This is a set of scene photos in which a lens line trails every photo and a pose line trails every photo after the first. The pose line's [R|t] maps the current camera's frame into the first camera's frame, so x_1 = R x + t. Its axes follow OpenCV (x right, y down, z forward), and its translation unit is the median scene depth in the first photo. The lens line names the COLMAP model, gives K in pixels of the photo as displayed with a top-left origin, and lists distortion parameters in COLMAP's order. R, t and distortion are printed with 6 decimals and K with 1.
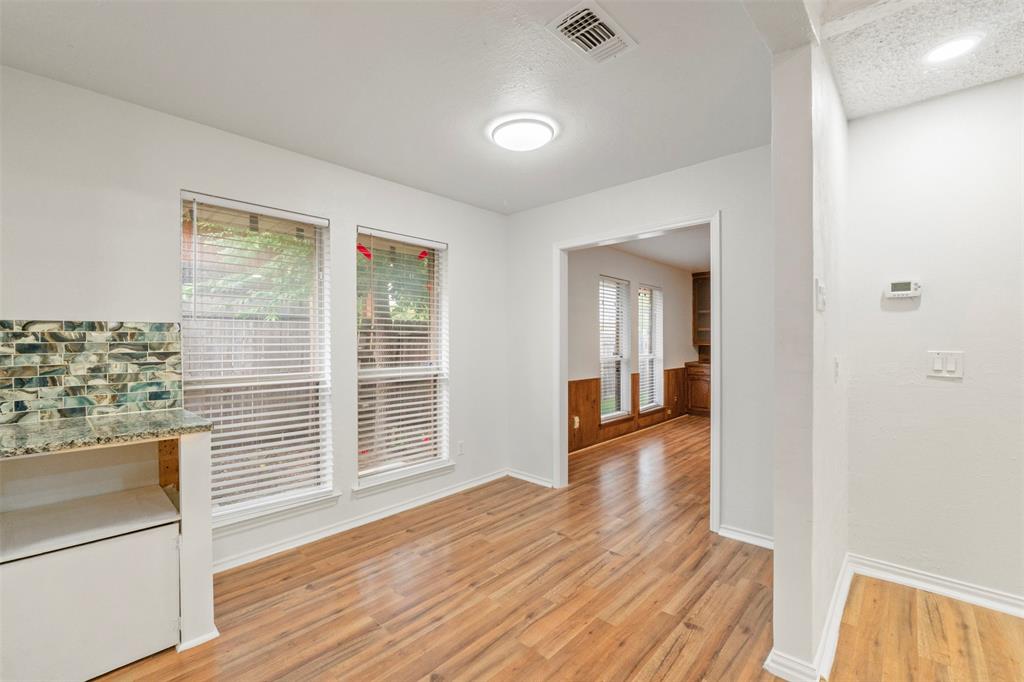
lens RADIAL K [[430.6, 0, 512.9], [0, 430.6, 349.5], [0, 0, 1]] dist [-0.009483, -0.000276]
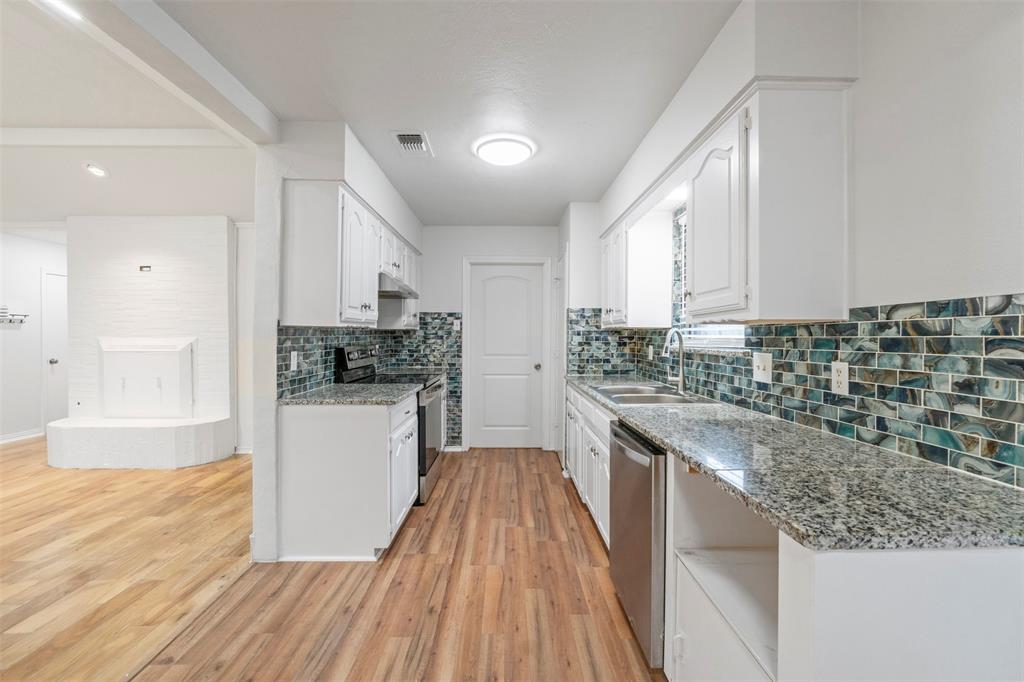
lens RADIAL K [[427.5, 0, 514.7], [0, 427.5, 340.5], [0, 0, 1]] dist [-0.008851, -0.000389]
pose [[-0.721593, 0.013281, -0.692190, -0.185830], [-0.009941, 0.999514, 0.029541, -0.021728], [0.692246, 0.028197, -0.721110, 0.966024]]
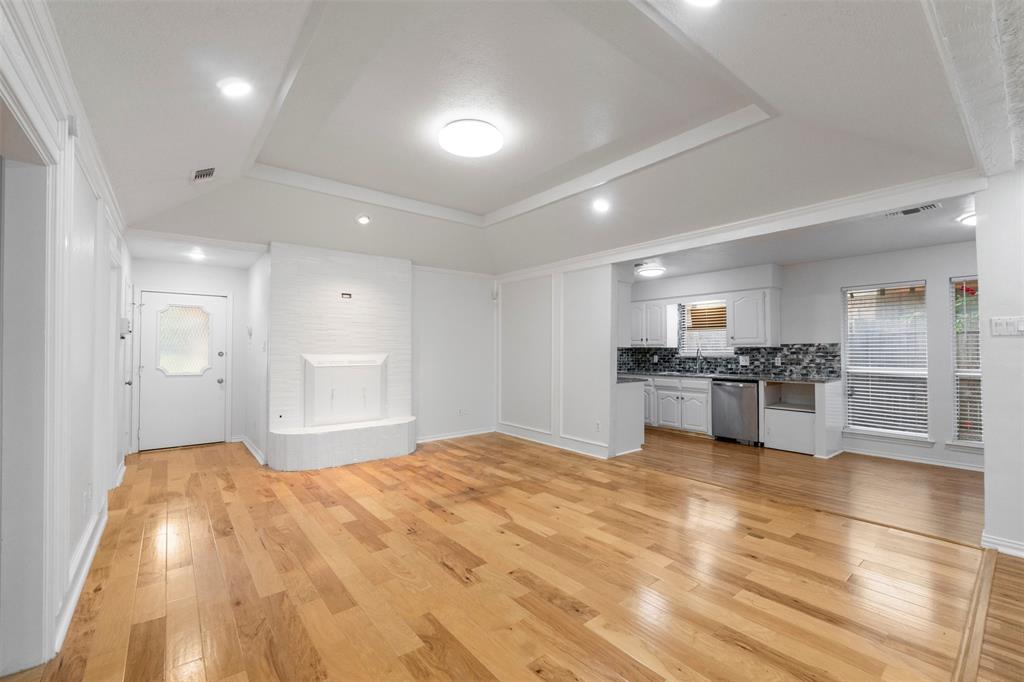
lens RADIAL K [[427.5, 0, 514.7], [0, 427.5, 340.5], [0, 0, 1]] dist [-0.008851, -0.000389]
pose [[-0.147543, -0.017572, -0.988900, 2.051750], [-0.015639, 0.999759, -0.015431, -0.011766], [0.988932, 0.013188, -0.147782, -0.516338]]
